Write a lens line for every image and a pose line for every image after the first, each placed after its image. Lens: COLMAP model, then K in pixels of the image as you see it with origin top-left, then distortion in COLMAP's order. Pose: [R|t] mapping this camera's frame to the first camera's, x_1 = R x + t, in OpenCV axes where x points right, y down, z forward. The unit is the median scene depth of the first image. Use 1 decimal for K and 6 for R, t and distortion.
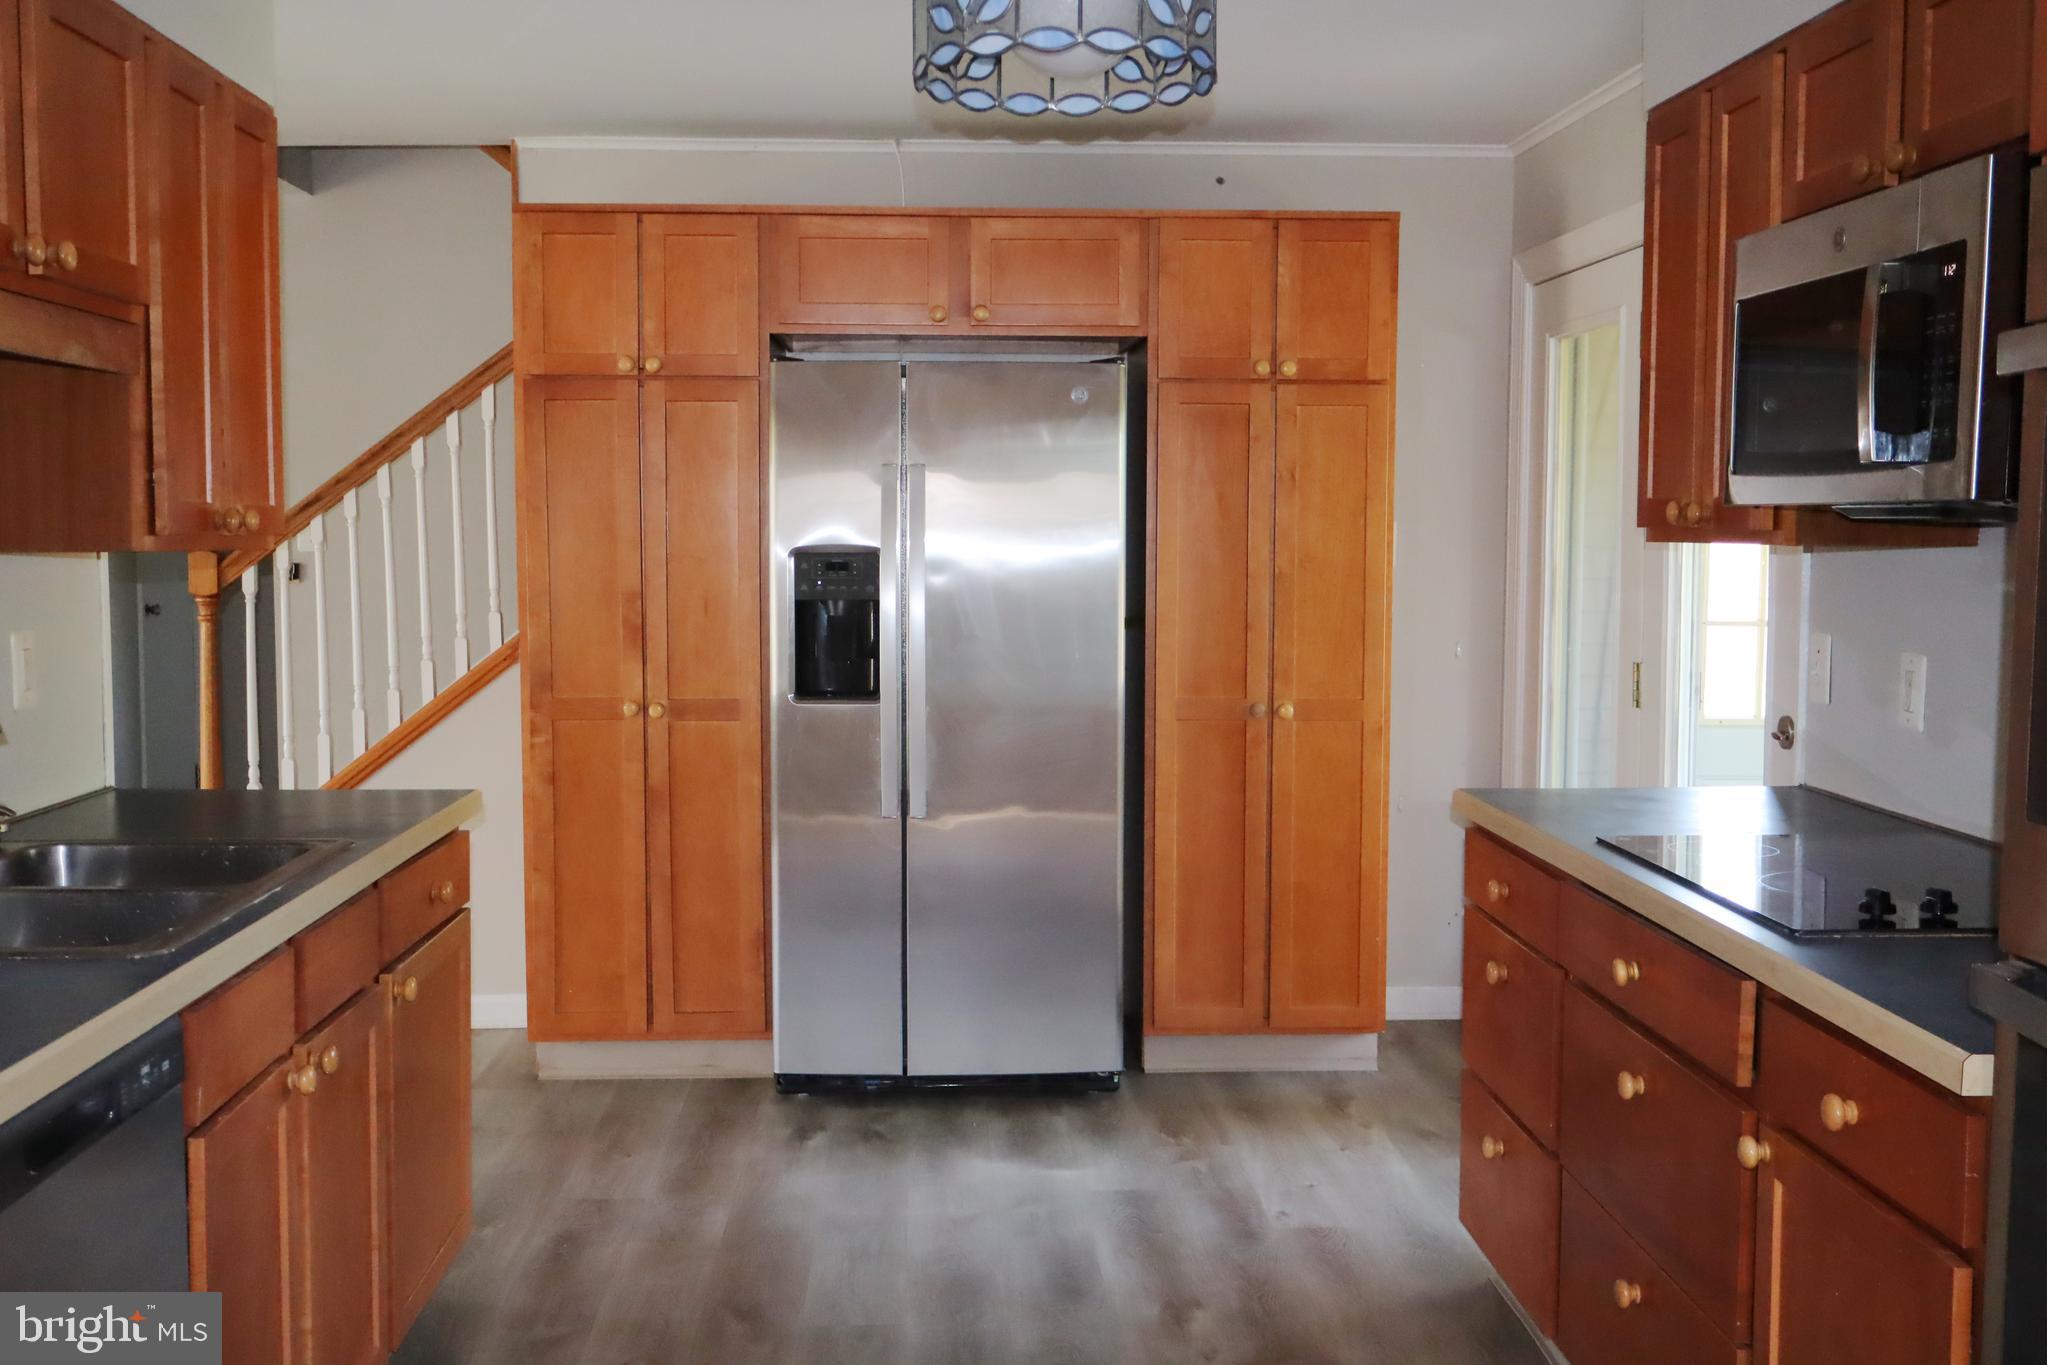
lens RADIAL K [[2132.9, 0, 1023.5], [0, 2132.9, 682.5], [0, 0, 1]] dist [-0.002260, 0.002175]
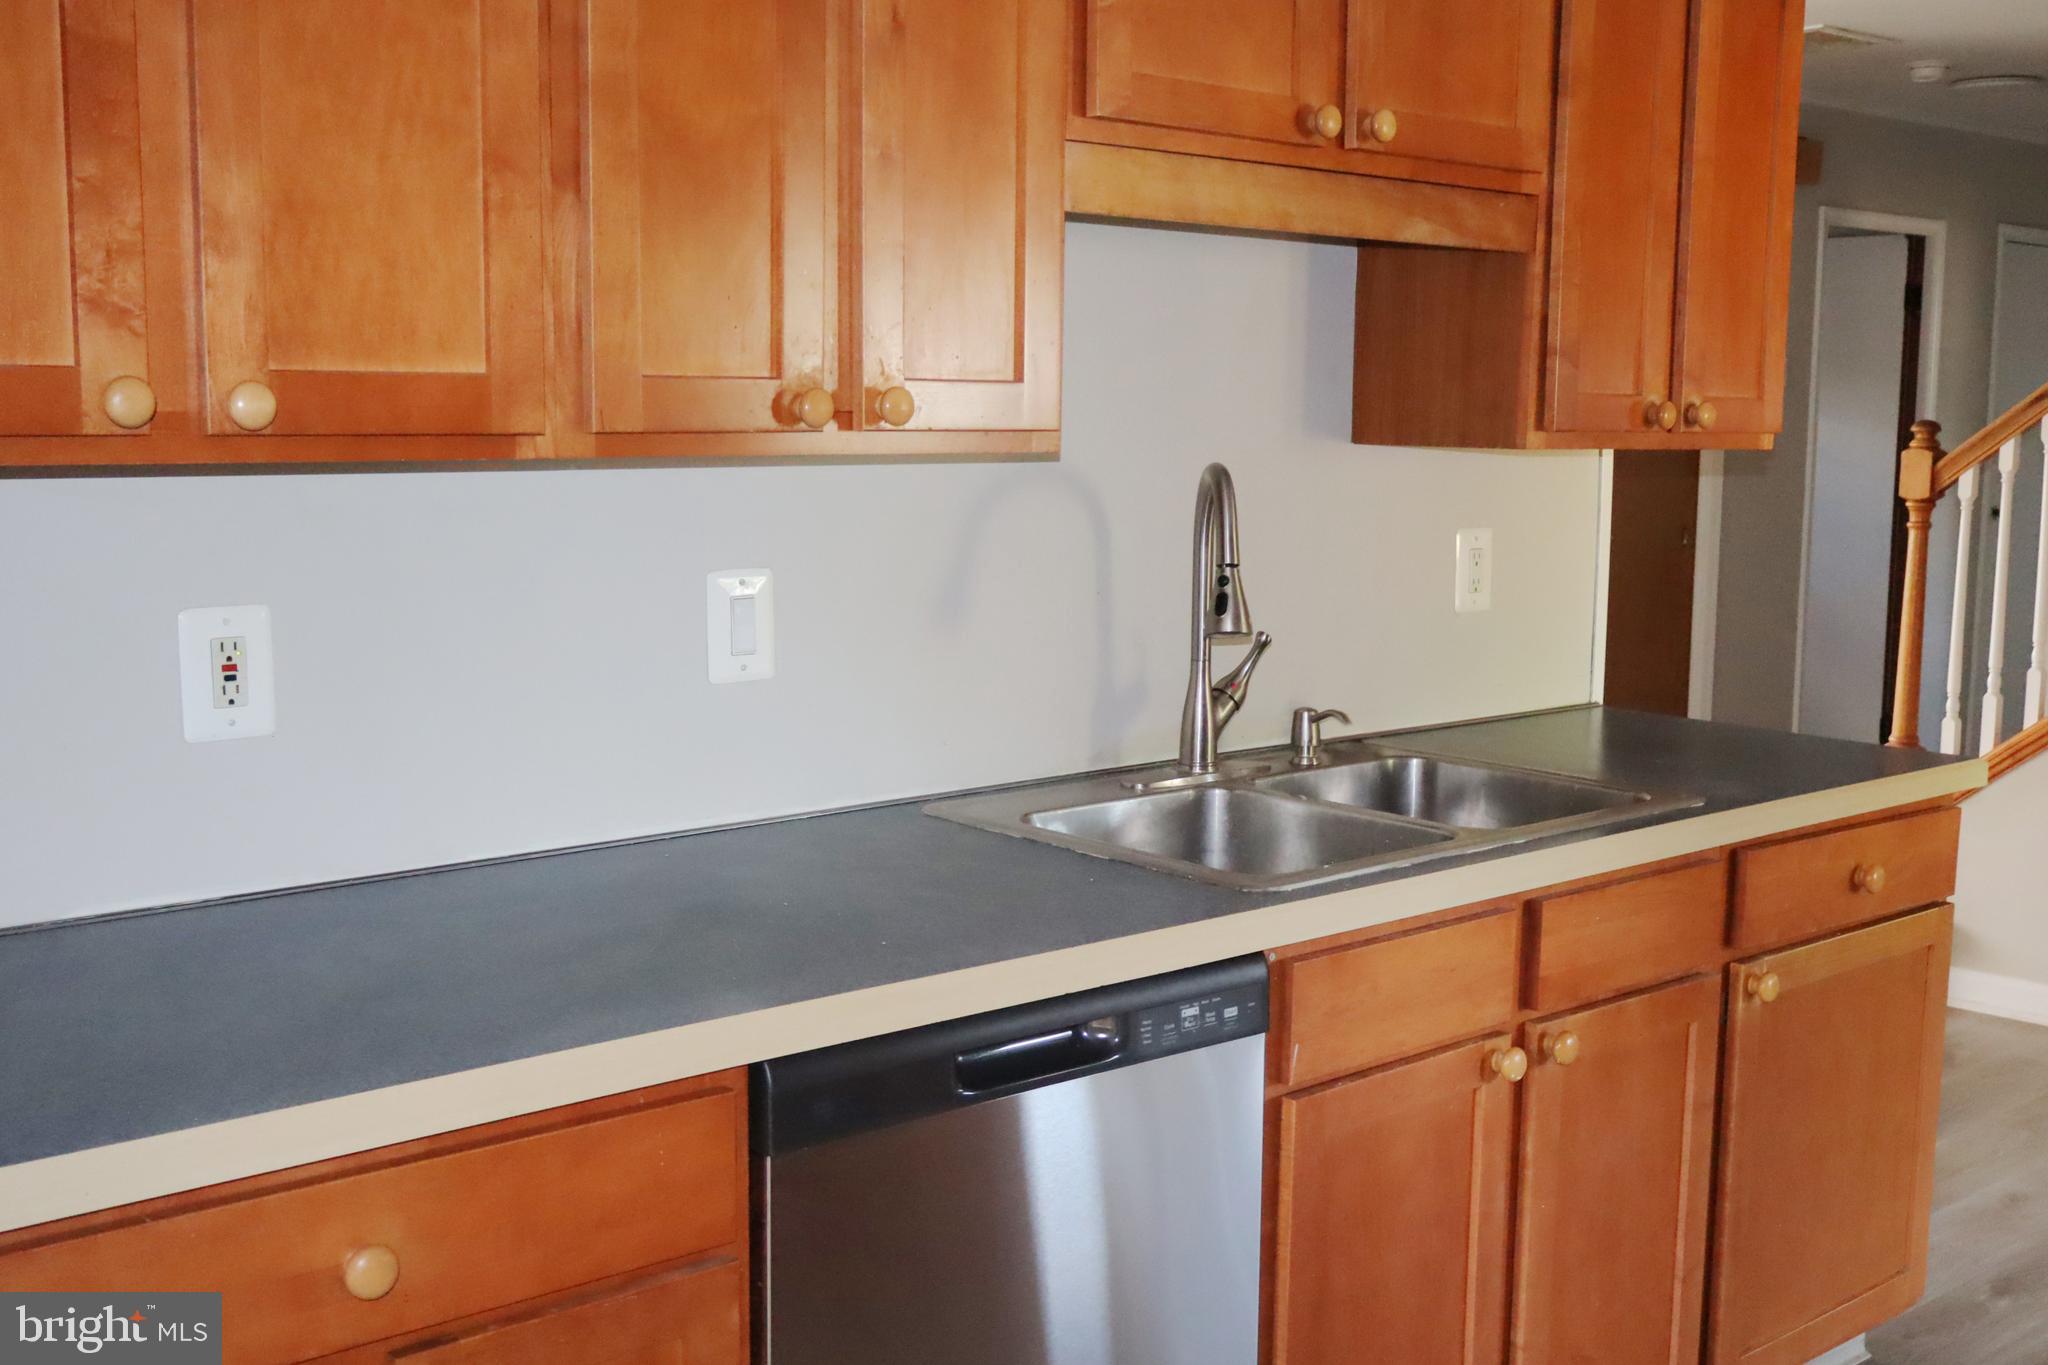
lens RADIAL K [[2199.0, 0, 1024.0], [0, 2199.0, 682.5], [0, 0, 1]] dist [0.013270, 0.030998]
pose [[0.617938, 0.104588, -0.779239, 0.194738], [-0.068570, 0.994505, 0.079104, -0.022048], [0.783231, 0.004551, 0.621714, 0.252045]]
